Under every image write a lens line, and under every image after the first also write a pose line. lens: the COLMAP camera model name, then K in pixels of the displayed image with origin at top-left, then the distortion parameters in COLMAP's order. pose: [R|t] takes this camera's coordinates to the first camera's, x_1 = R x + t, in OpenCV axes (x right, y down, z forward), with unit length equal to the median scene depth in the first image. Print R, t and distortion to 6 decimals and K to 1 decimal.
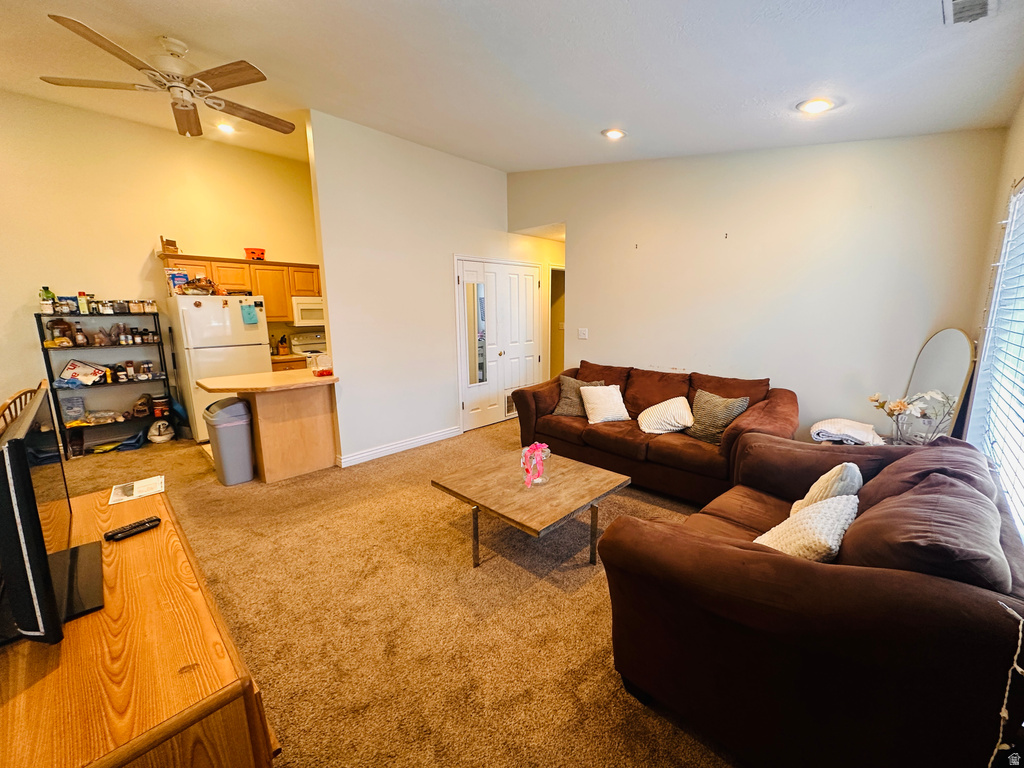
lens RADIAL K [[406.2, 0, 512.0], [0, 406.2, 384.0], [0, 0, 1]] dist [0.001454, 0.000270]
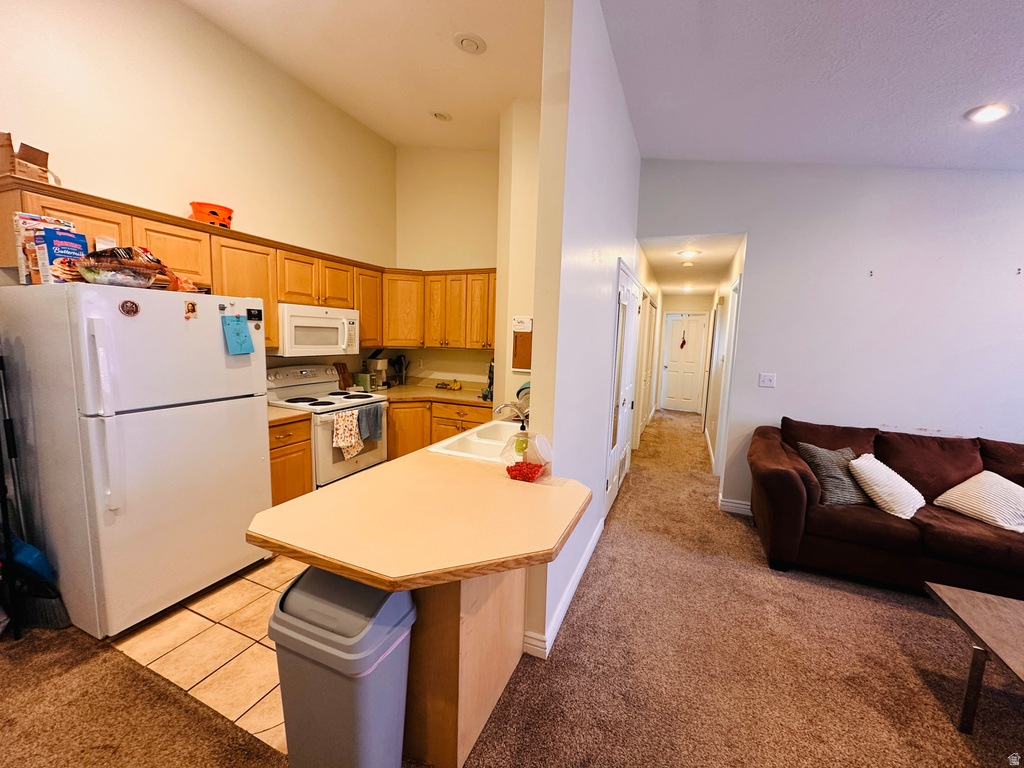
lens RADIAL K [[406.2, 0, 512.0], [0, 406.2, 384.0], [0, 0, 1]] dist [0.001454, 0.000270]
pose [[0.932348, 0.000046, 0.361563, -0.530186], [0.018699, 0.998656, -0.048346, -0.086236], [-0.361079, 0.051836, 0.931093, 0.449997]]
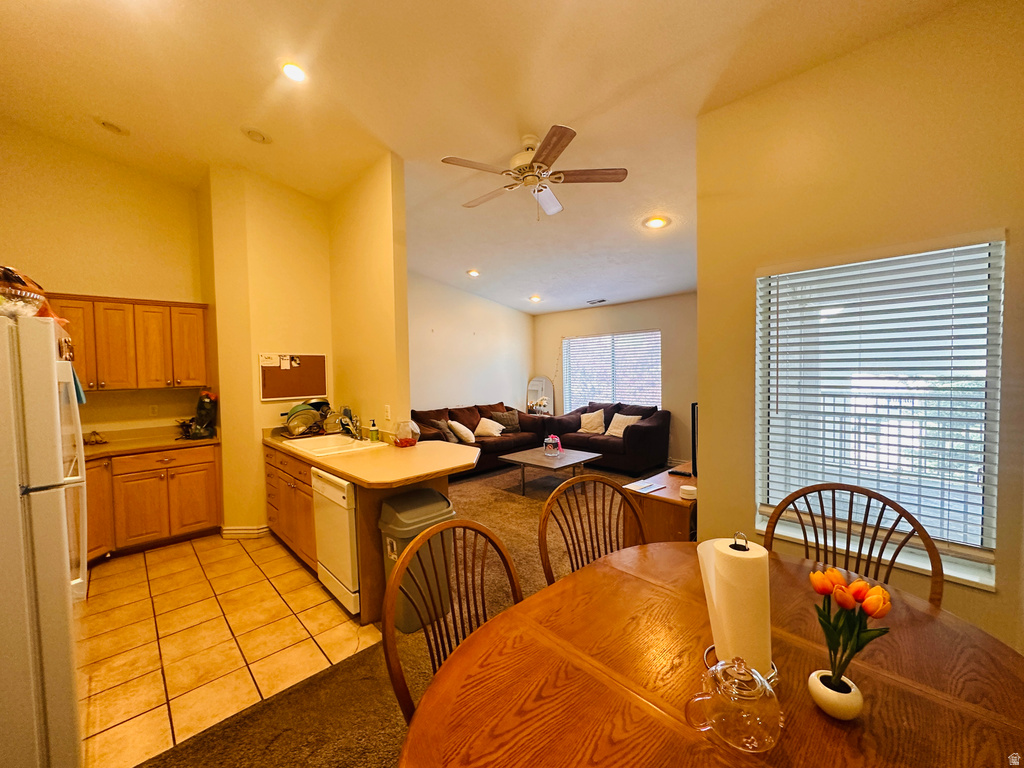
lens RADIAL K [[406.2, 0, 512.0], [0, 406.2, 384.0], [0, 0, 1]] dist [0.001454, 0.000270]
pose [[0.024246, -0.028010, 0.999314, -1.045145], [0.193325, 0.980870, 0.022802, -0.099198], [-0.980835, 0.192640, 0.029197, 0.594633]]
